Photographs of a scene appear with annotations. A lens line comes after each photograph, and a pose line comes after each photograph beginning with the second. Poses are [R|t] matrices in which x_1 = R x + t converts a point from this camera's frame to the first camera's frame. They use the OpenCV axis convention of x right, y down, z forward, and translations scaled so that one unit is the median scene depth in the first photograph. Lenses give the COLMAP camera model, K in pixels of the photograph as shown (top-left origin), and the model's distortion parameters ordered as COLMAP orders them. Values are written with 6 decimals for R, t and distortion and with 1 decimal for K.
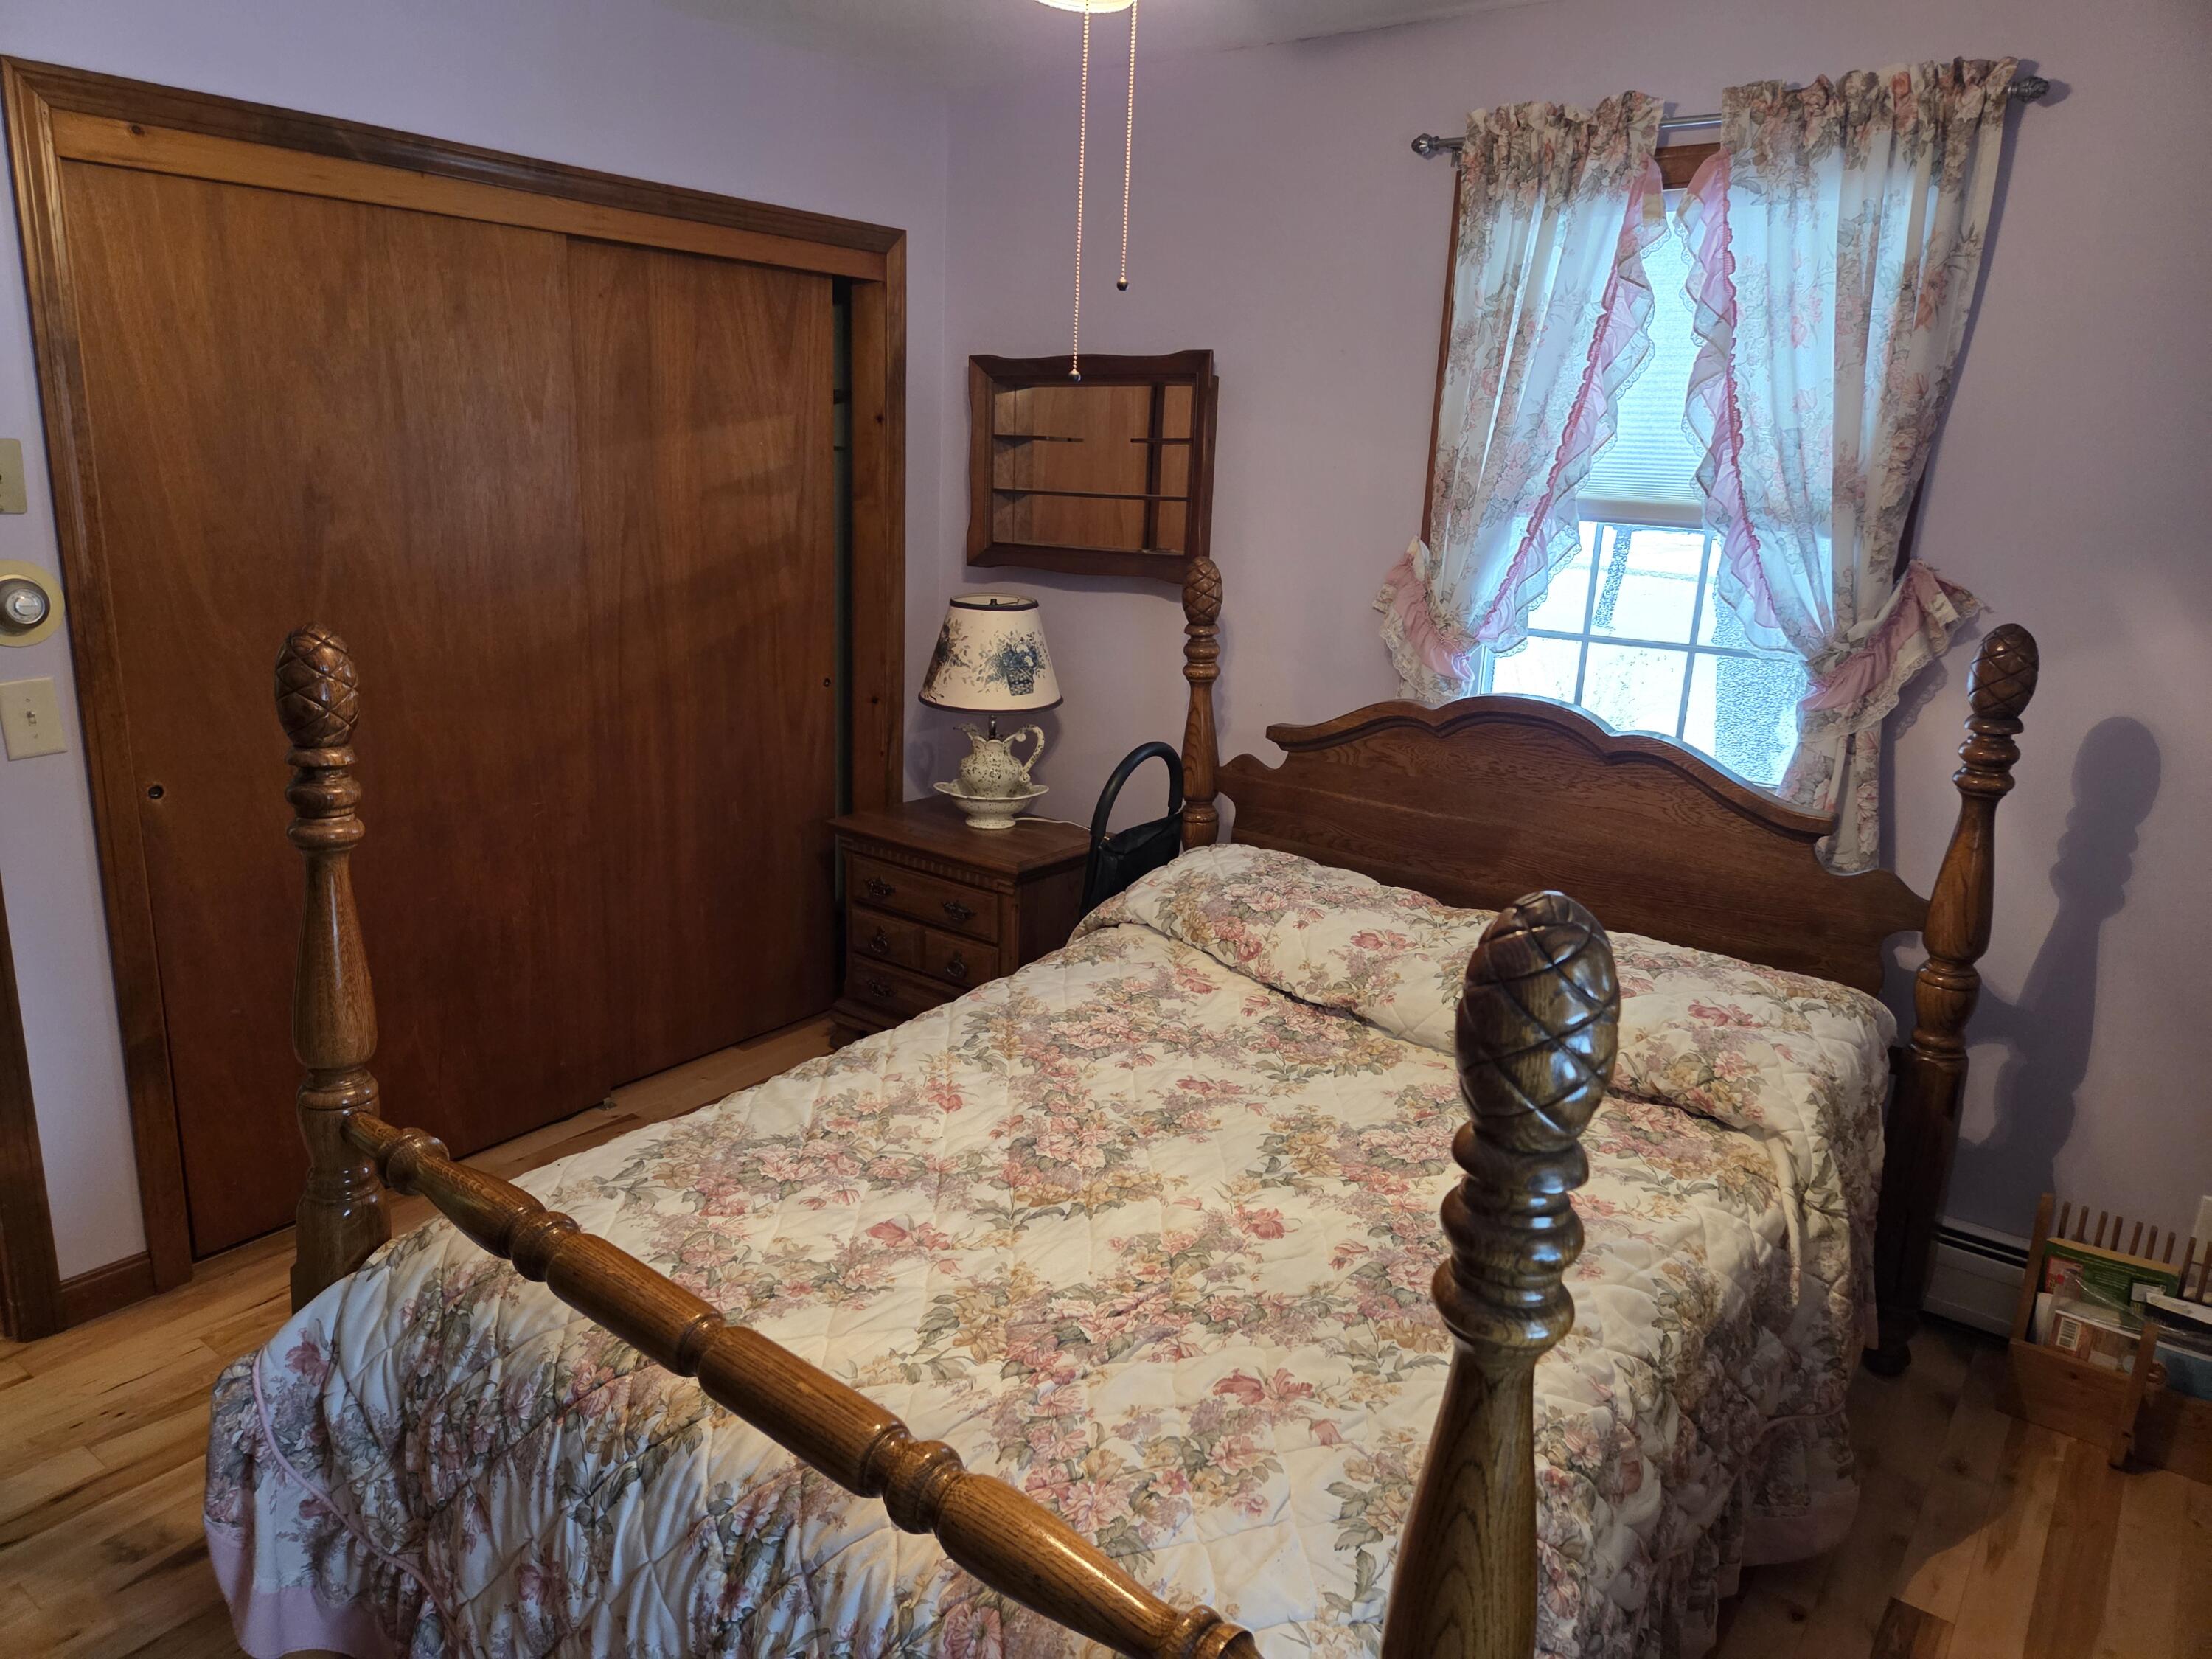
lens RADIAL K [[1457.6, 0, 1140.3], [0, 1457.6, 809.9], [0, 0, 1]] dist [0.086307, -0.088373]
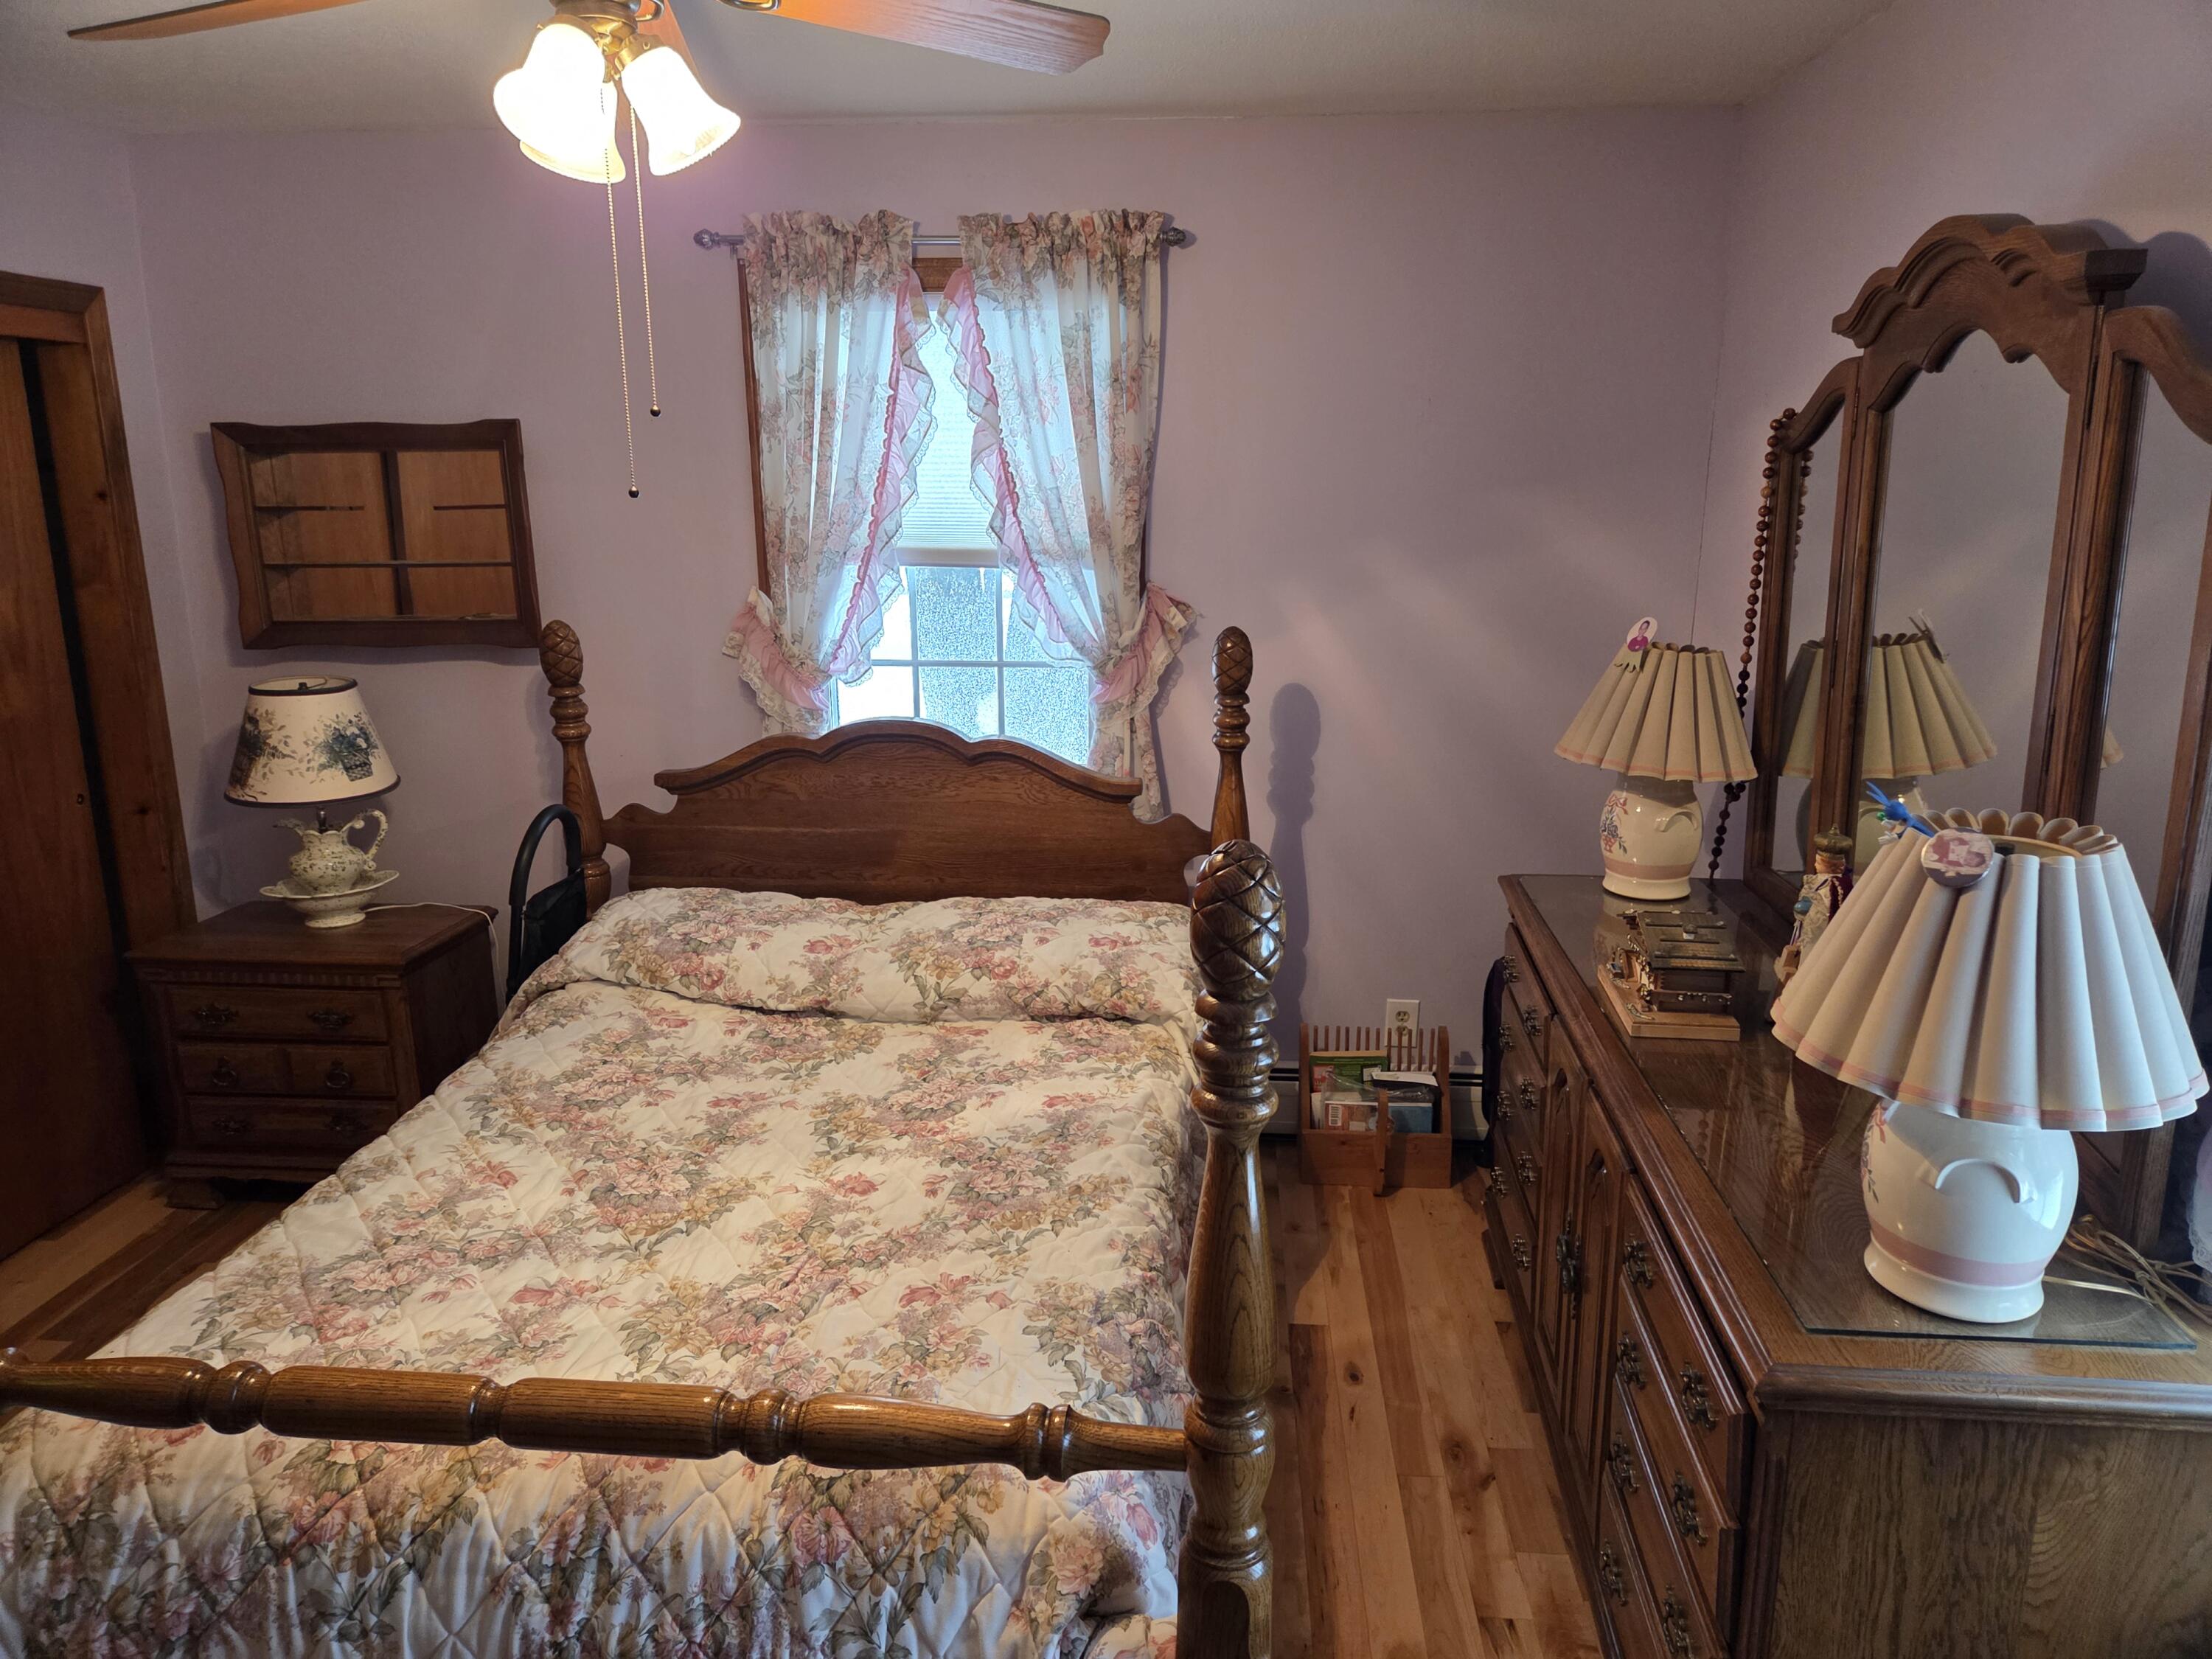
lens RADIAL K [[1457.6, 0, 1140.3], [0, 1457.6, 809.9], [0, 0, 1]] dist [0.086307, -0.088373]
pose [[0.834767, -0.156179, 0.527989, -0.219619], [0.160920, 0.986262, 0.037317, -0.017941], [-0.526563, 0.053813, 0.848431, -0.104795]]
